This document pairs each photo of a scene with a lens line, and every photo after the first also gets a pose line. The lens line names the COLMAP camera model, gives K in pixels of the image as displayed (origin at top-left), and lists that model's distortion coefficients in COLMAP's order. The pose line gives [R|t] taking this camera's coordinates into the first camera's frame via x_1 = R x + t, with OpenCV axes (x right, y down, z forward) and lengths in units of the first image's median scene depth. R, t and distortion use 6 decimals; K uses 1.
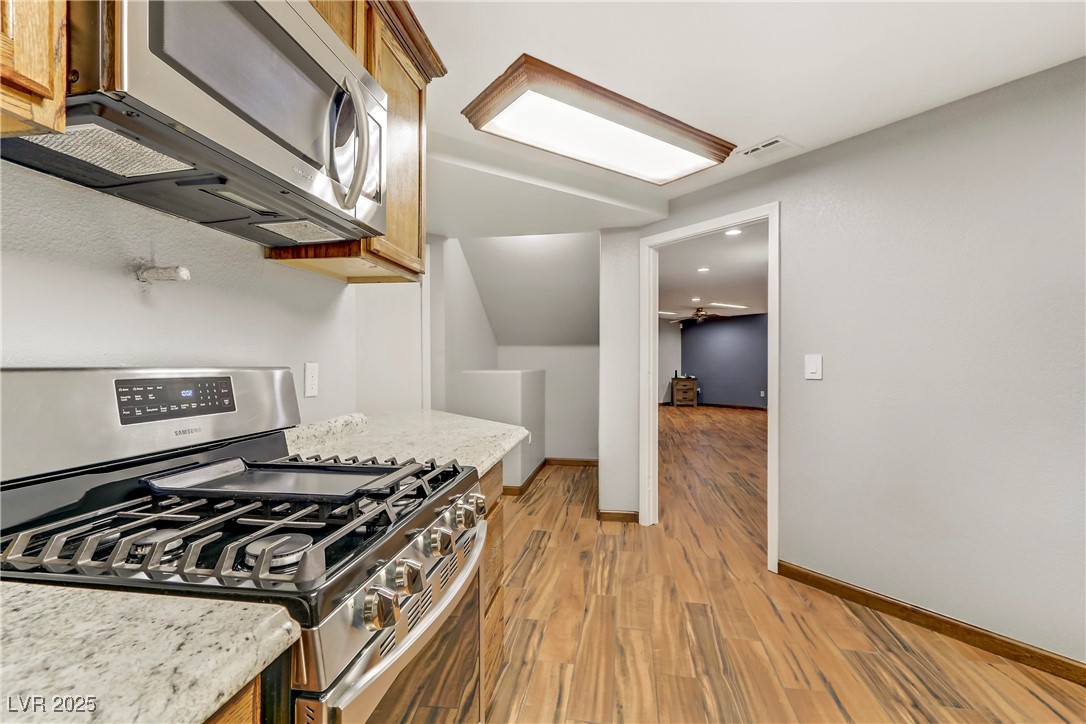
lens RADIAL K [[499.8, 0, 543.0], [0, 499.8, 362.0], [0, 0, 1]] dist [0.000731, 0.000765]
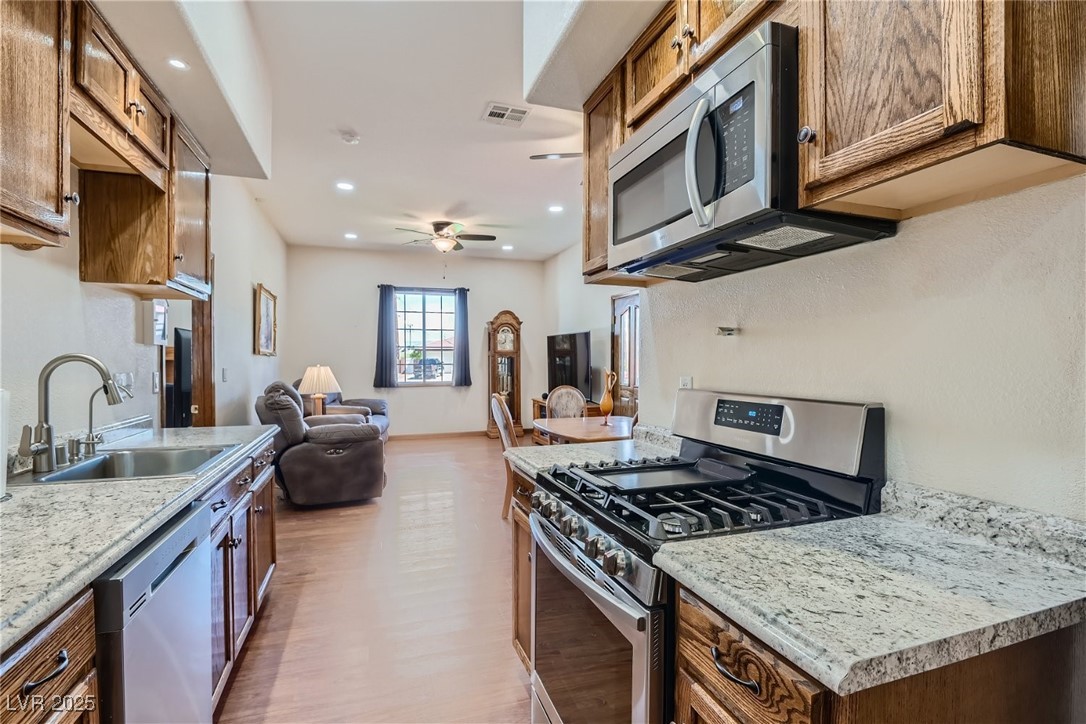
lens RADIAL K [[499.8, 0, 543.0], [0, 499.8, 362.0], [0, 0, 1]] dist [0.000731, 0.000765]
pose [[-0.884421, -0.003513, -0.466677, 0.453637], [-0.000404, 0.999977, -0.006763, -0.071598], [0.466690, -0.005793, -0.884402, 1.961161]]
